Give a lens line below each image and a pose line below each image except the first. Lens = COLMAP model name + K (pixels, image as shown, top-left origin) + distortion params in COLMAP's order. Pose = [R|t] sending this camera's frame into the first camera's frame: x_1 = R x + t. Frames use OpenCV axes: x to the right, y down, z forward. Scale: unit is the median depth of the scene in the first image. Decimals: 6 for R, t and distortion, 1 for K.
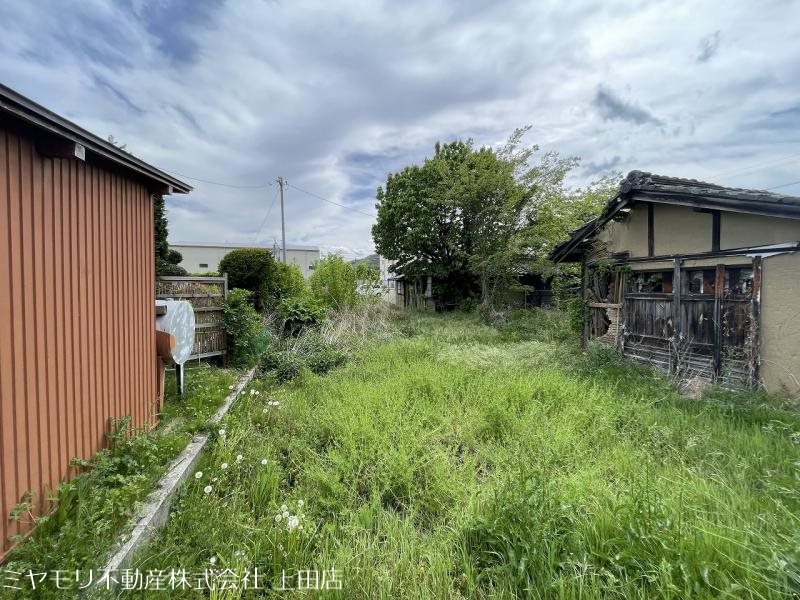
lens RADIAL K [[323.4, 0, 400.7], [0, 323.4, 299.3], [0, 0, 1]] dist [-0.002606, 0.000119]
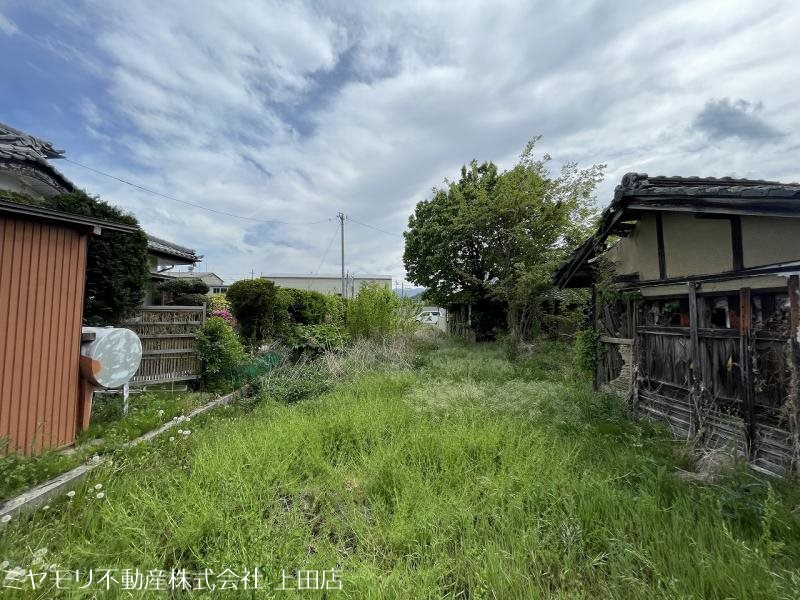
lens RADIAL K [[323.4, 0, 400.7], [0, 323.4, 299.3], [0, 0, 1]] dist [-0.002606, 0.000119]
pose [[0.970322, -0.006339, -0.241735, 0.335639], [-0.013780, 0.996582, -0.081449, -0.011522], [0.241425, 0.082363, 0.966918, 0.101072]]
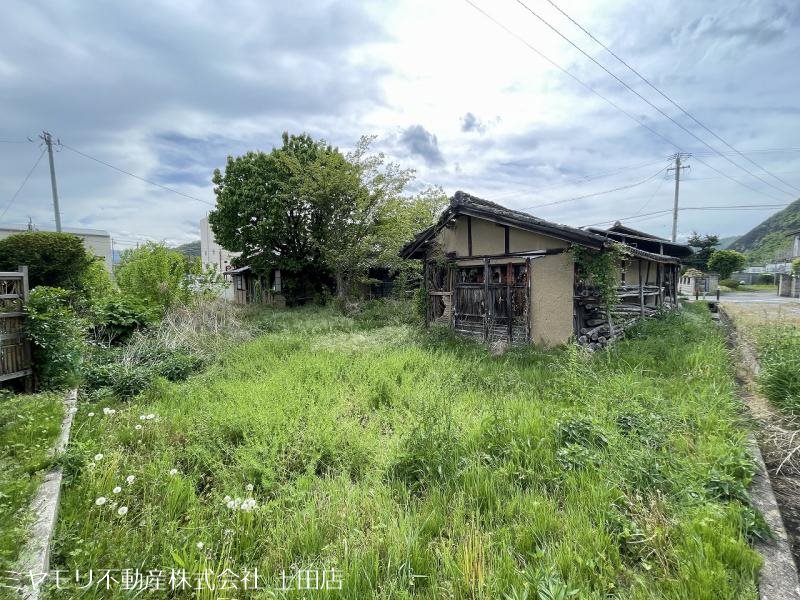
lens RADIAL K [[323.4, 0, 400.7], [0, 323.4, 299.3], [0, 0, 1]] dist [-0.002606, 0.000119]
pose [[0.880577, -0.041228, 0.472106, -0.124542], [0.031818, 0.999104, 0.027902, 0.001650], [-0.472833, -0.009549, 0.881100, -0.057449]]
